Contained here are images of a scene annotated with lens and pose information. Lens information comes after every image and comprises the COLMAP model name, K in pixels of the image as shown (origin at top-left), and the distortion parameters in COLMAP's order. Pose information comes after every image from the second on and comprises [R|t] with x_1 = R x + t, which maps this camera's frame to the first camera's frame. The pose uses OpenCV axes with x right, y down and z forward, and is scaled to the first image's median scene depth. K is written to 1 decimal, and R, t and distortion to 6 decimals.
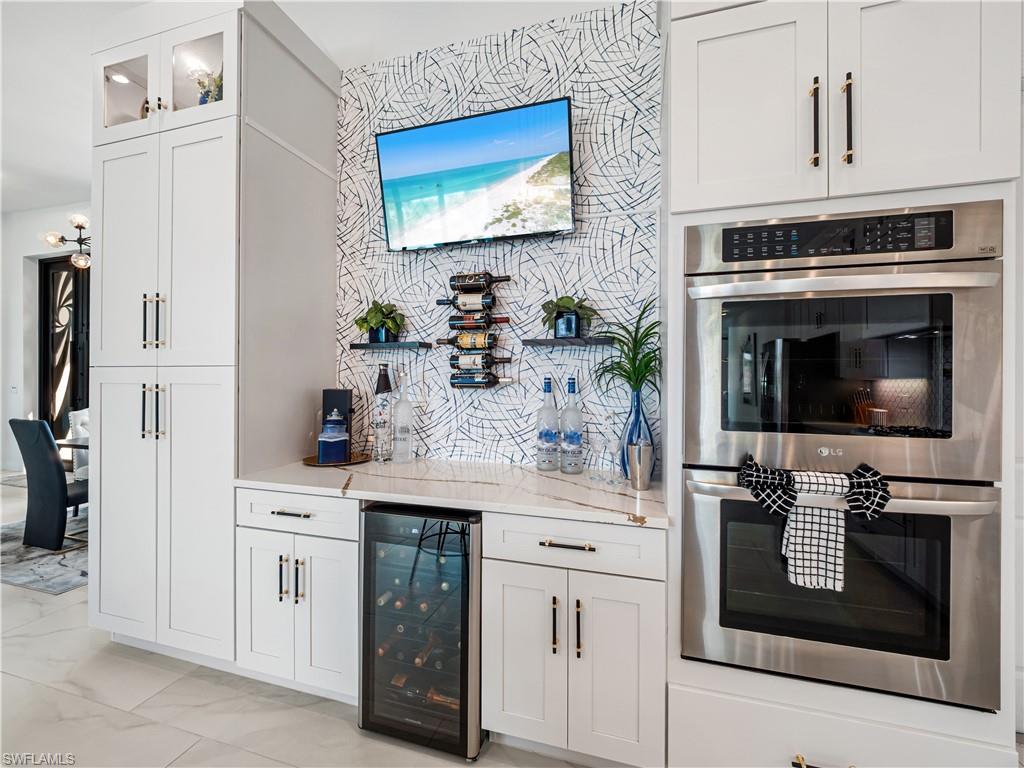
lens RADIAL K [[433.0, 0, 504.5], [0, 433.0, 378.0], [0, 0, 1]] dist [-0.003790, -0.001168]
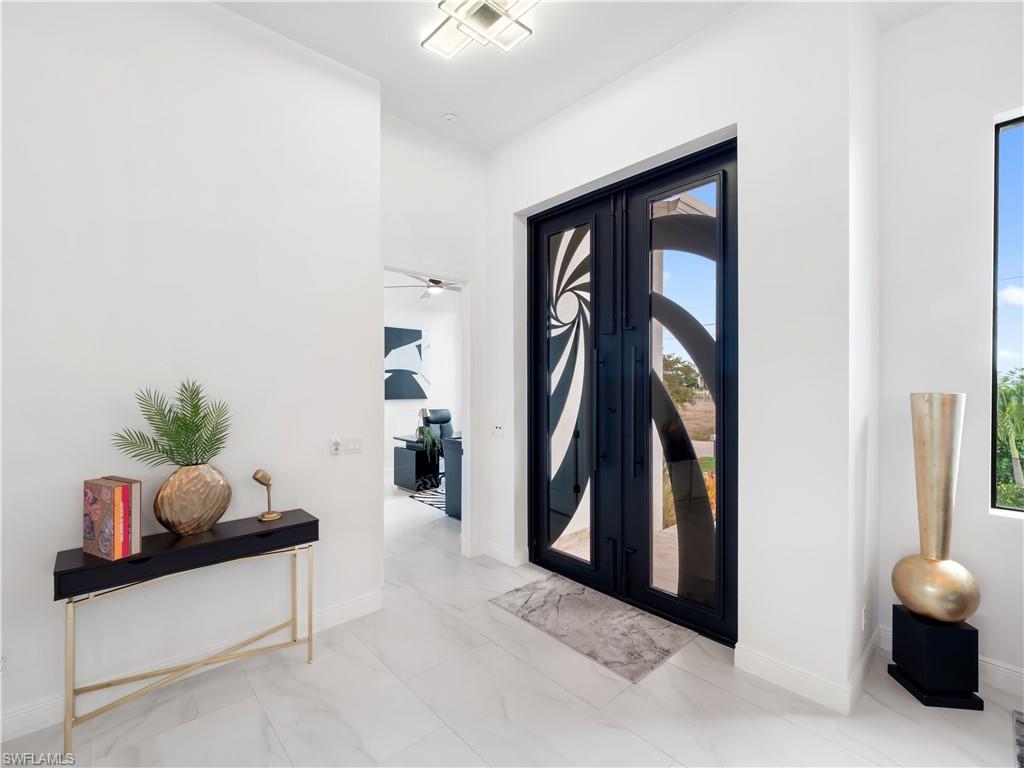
lens RADIAL K [[448.1, 0, 505.8], [0, 448.1, 378.3], [0, 0, 1]] dist [-0.004634, -0.000505]
pose [[0.854428, -0.006371, -0.519531, -2.329039], [0.005736, 0.999980, -0.002828, -0.140378], [0.519539, -0.000563, 0.854447, 1.310808]]
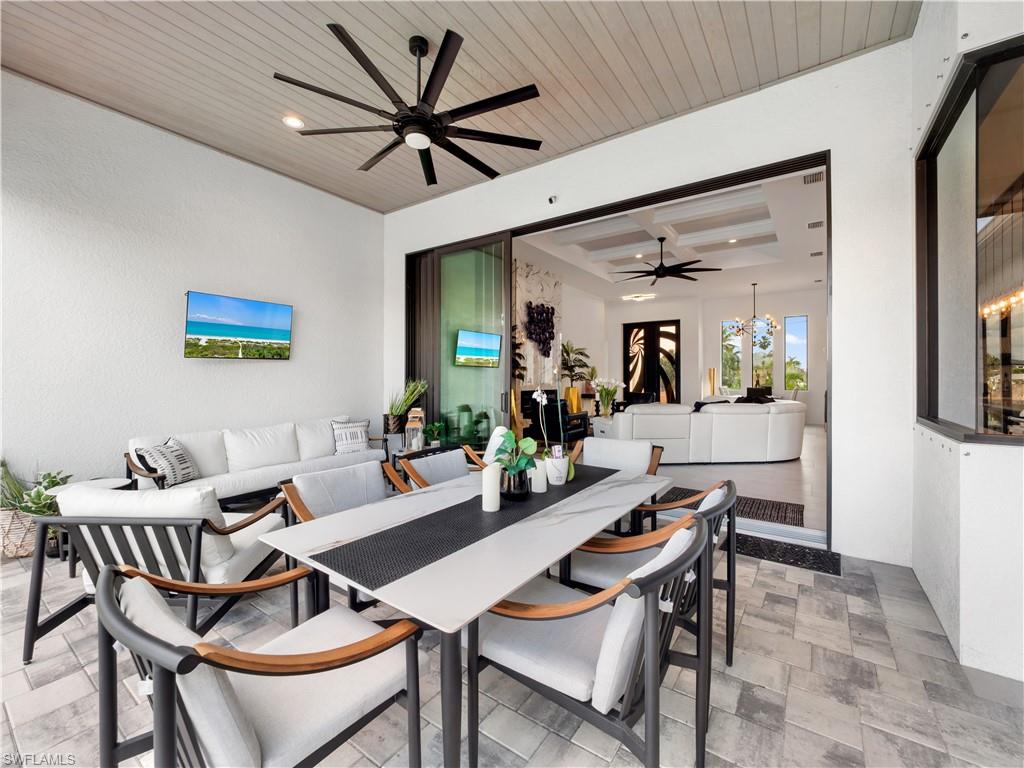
lens RADIAL K [[433.0, 0, 504.5], [0, 433.0, 378.0], [0, 0, 1]] dist [-0.003790, -0.001168]
pose [[0.946084, -0.002628, -0.323910, -2.799639], [0.002230, 0.999996, -0.001599, 0.040306], [0.323913, 0.000790, 0.946087, -4.067462]]
